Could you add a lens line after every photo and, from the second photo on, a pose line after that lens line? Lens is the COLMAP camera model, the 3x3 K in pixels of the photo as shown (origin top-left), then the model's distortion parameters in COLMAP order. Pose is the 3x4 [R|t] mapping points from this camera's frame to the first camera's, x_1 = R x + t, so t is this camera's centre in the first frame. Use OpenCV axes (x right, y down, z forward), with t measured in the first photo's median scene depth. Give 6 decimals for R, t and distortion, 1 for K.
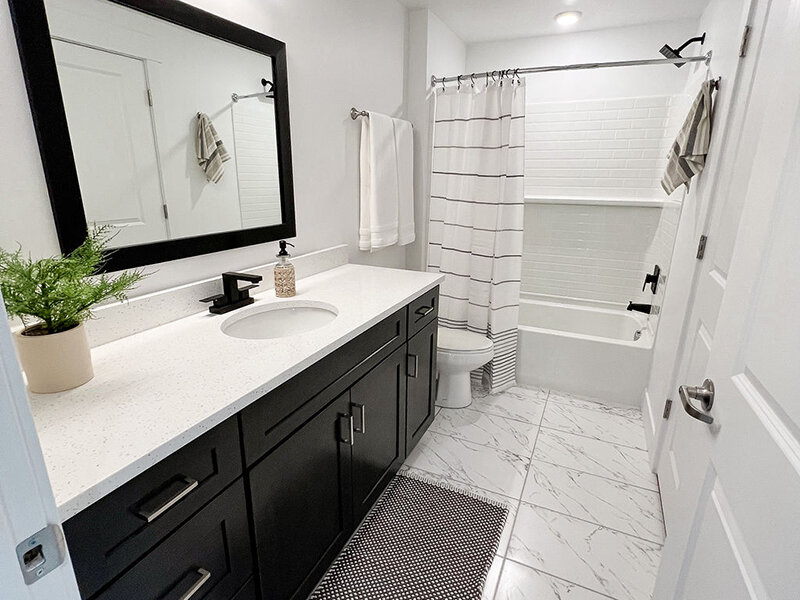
lens RADIAL K [[428.0, 0, 400.0], [0, 428.0, 300.0], [0, 0, 1]] dist [-0.002456, -0.000775]
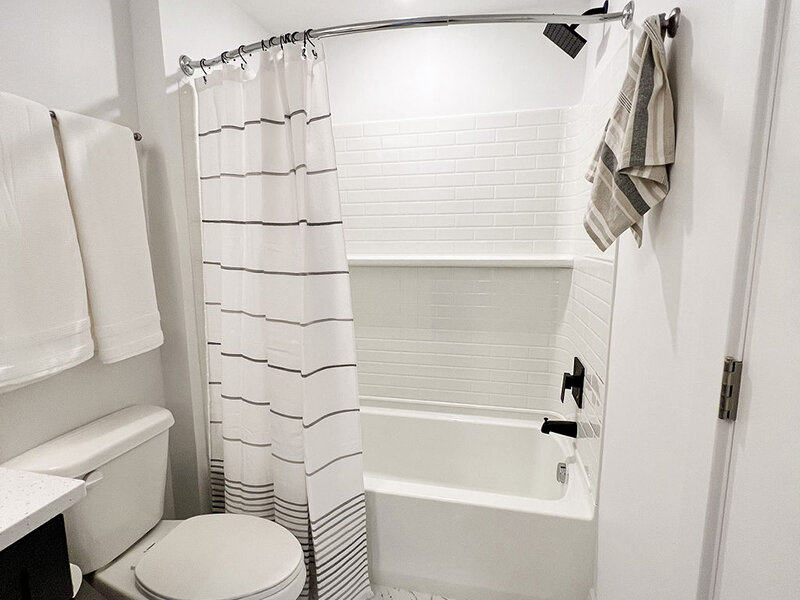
lens RADIAL K [[428.0, 0, 400.0], [0, 428.0, 300.0], [0, 0, 1]] dist [-0.002456, -0.000775]
pose [[0.978284, -0.049391, 0.201300, 0.254883], [0.075361, 0.989484, -0.123462, -0.124334], [-0.193085, 0.135952, 0.971718, 0.488074]]
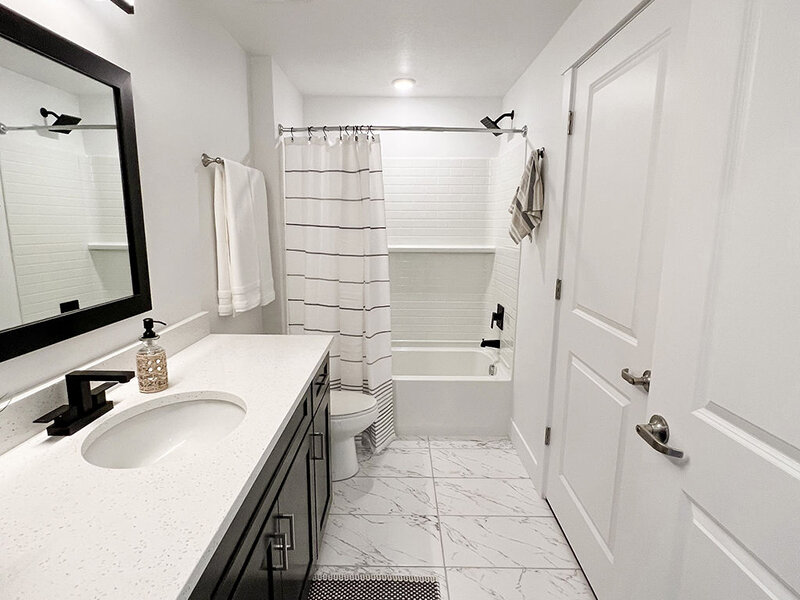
lens RADIAL K [[438.1, 0, 400.0], [0, 438.1, 300.0], [0, 0, 1]] dist [-0.003735, -0.001183]
pose [[0.908727, -0.076637, 0.410295, -0.120406], [0.119403, 0.989650, -0.079602, -0.036392], [-0.399948, 0.121327, 0.908472, 0.070705]]
